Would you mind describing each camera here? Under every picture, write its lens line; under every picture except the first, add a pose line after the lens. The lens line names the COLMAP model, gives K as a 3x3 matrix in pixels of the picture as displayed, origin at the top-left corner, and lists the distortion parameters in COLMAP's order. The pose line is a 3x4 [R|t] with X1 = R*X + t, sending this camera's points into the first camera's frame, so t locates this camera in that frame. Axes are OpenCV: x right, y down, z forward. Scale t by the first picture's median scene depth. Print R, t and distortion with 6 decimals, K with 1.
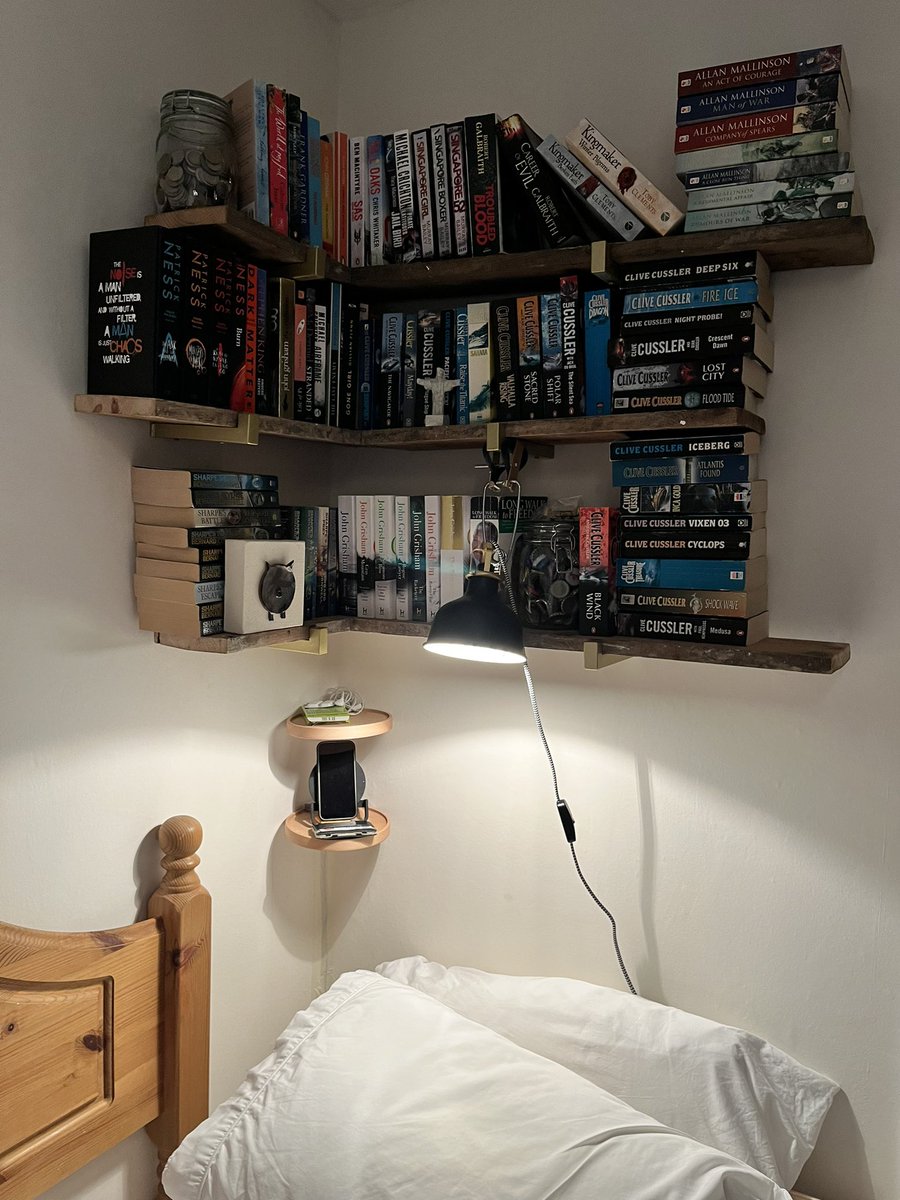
lens RADIAL K [[932.1, 0, 432.8], [0, 932.1, 598.5], [0, 0, 1]] dist [0.073150, -0.105436]
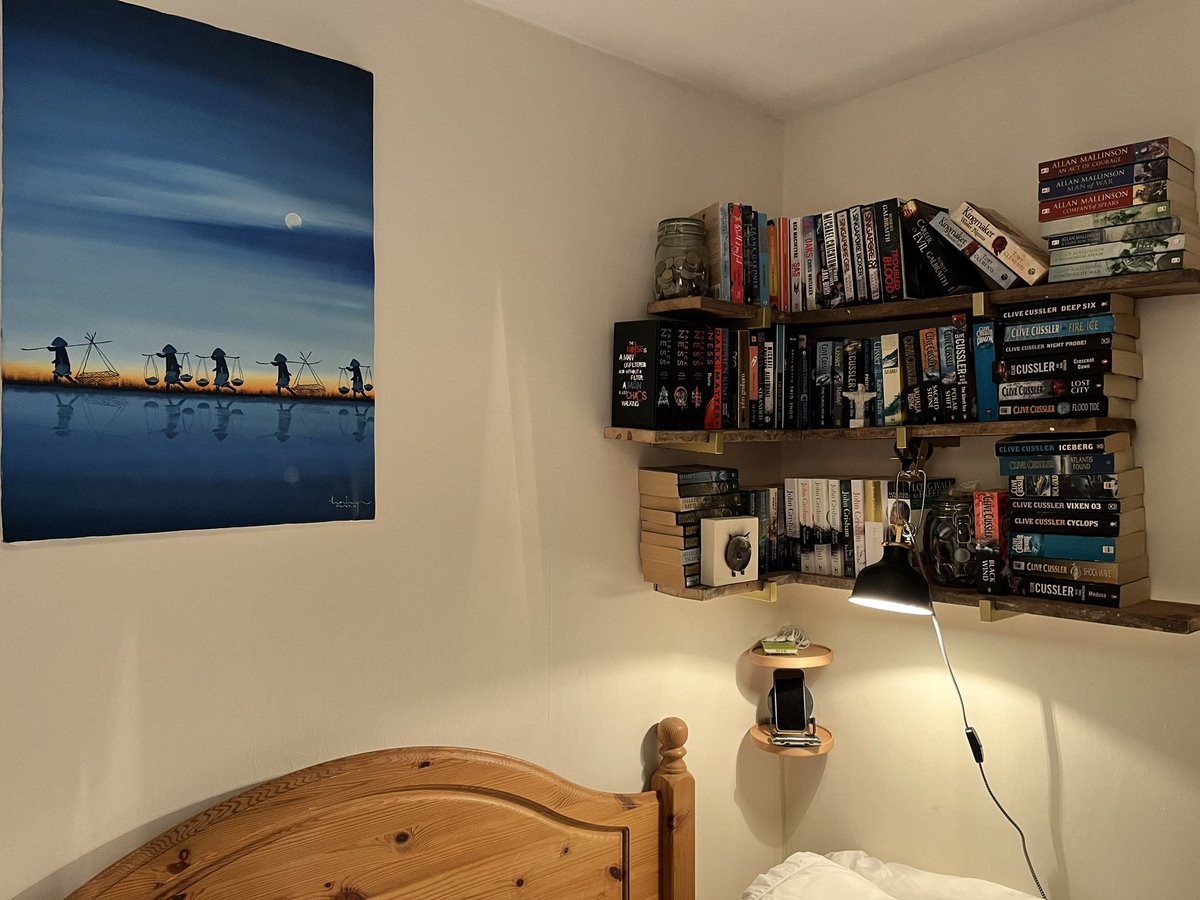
lens RADIAL K [[932.1, 0, 605.3], [0, 932.1, 431.4], [0, 0, 1]] dist [0.073150, -0.105436]
pose [[0.947374, -0.029336, -0.318781, 0.093392], [-0.000990, 0.995519, -0.094556, -0.058873], [0.320126, 0.089896, 0.943100, -0.383344]]
